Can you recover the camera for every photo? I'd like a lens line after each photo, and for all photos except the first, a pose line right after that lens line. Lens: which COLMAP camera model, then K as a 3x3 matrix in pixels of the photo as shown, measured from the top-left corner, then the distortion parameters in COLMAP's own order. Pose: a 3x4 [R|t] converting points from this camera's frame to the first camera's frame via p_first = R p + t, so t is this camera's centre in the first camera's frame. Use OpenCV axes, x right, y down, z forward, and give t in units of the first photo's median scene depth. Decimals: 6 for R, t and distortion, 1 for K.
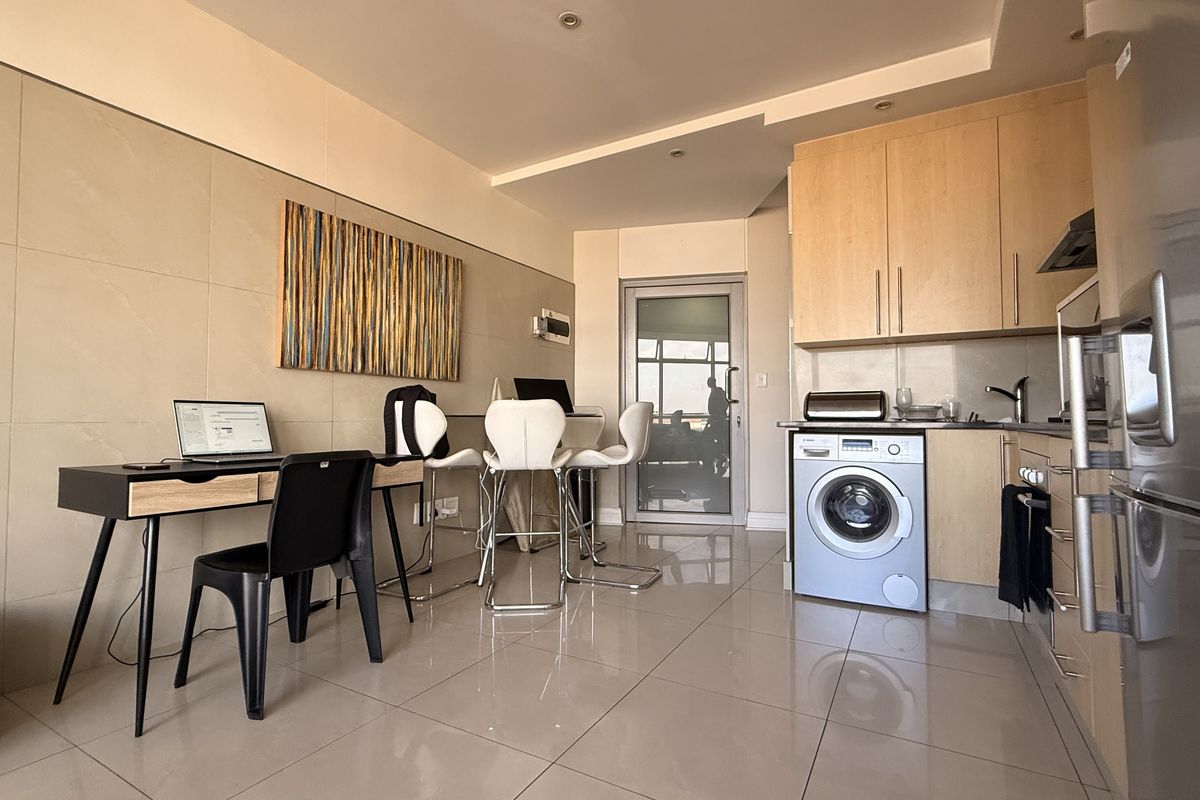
lens RADIAL K [[566.7, 0, 600.0], [0, 566.7, 400.0], [0, 0, 1]] dist [0.003631, -0.000091]
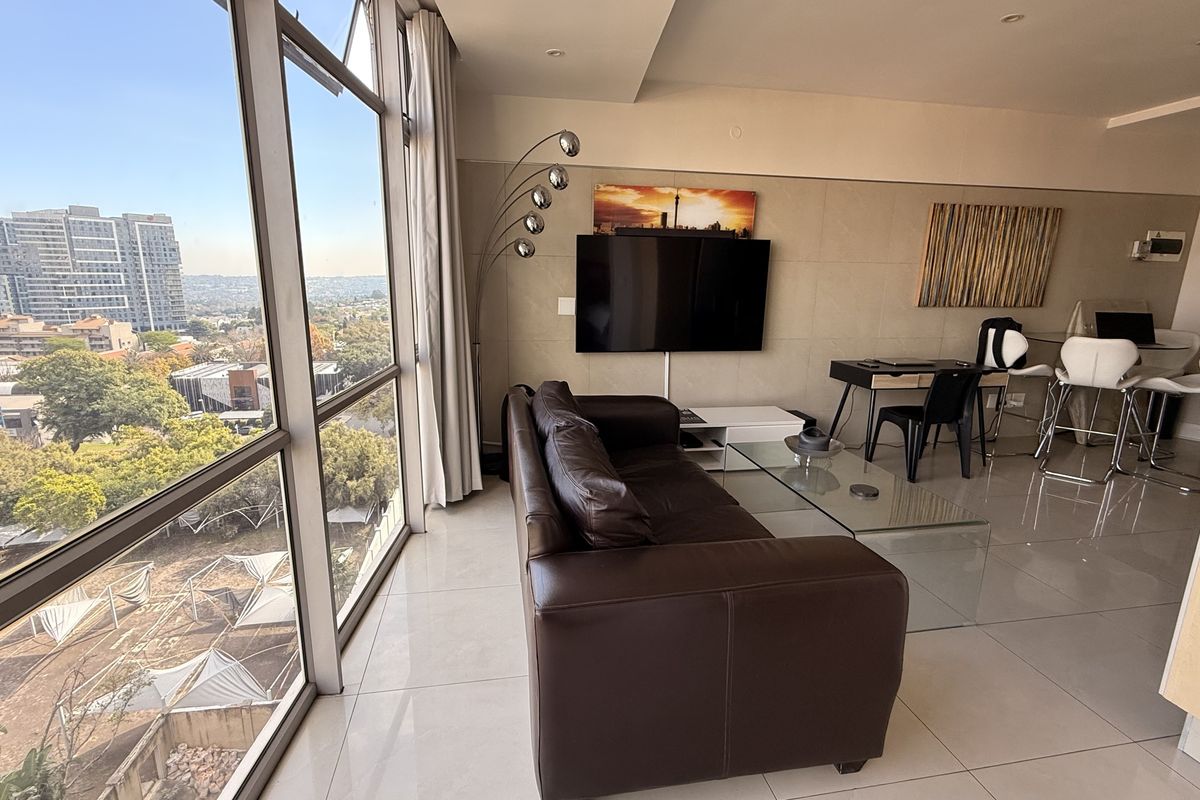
lens RADIAL K [[566.7, 0, 600.0], [0, 566.7, 400.0], [0, 0, 1]] dist [0.003631, -0.000091]
pose [[0.644735, 0.177205, -0.743583, 0.128463], [0.010065, 0.970706, 0.240059, -0.184024], [0.764340, -0.162259, 0.624065, -0.764002]]
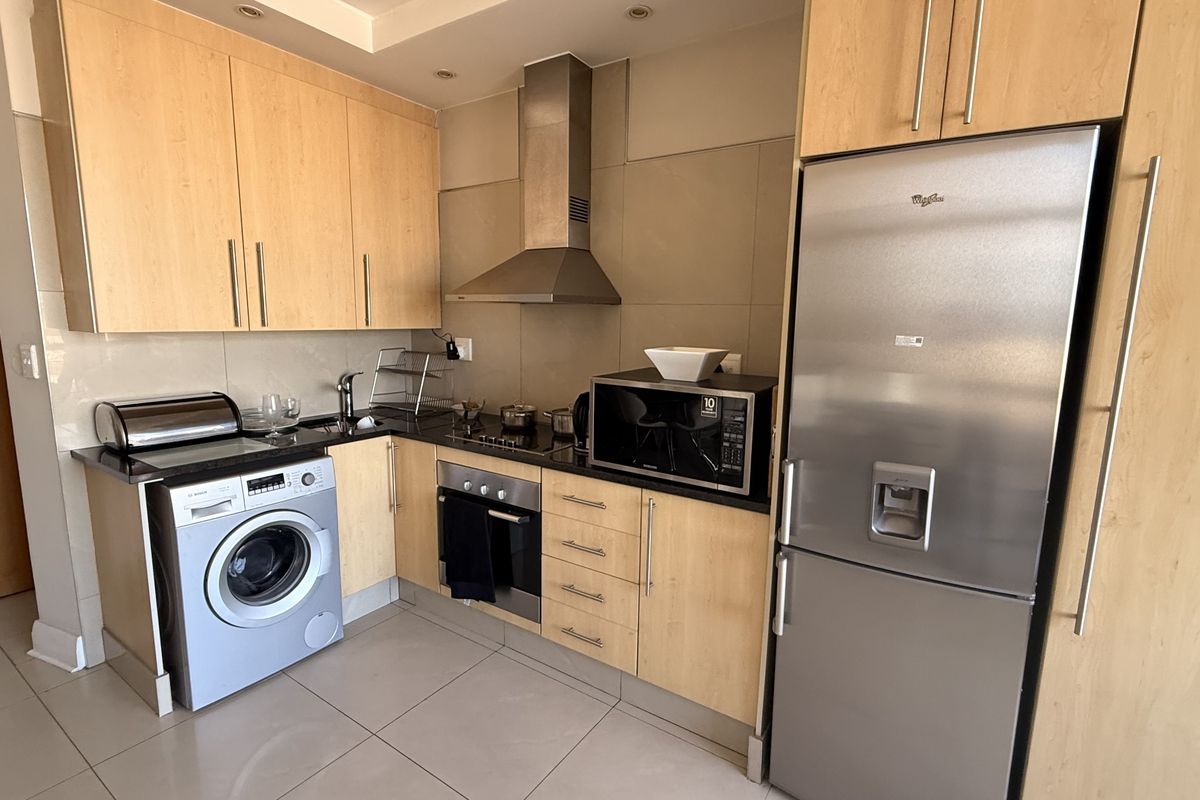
lens RADIAL K [[566.7, 0, 600.0], [0, 566.7, 400.0], [0, 0, 1]] dist [0.003631, -0.000091]
pose [[0.075562, -0.144717, 0.986584, -0.185844], [-0.053446, 0.987402, 0.148931, -0.125339], [-0.995708, -0.063983, 0.066875, 0.364919]]
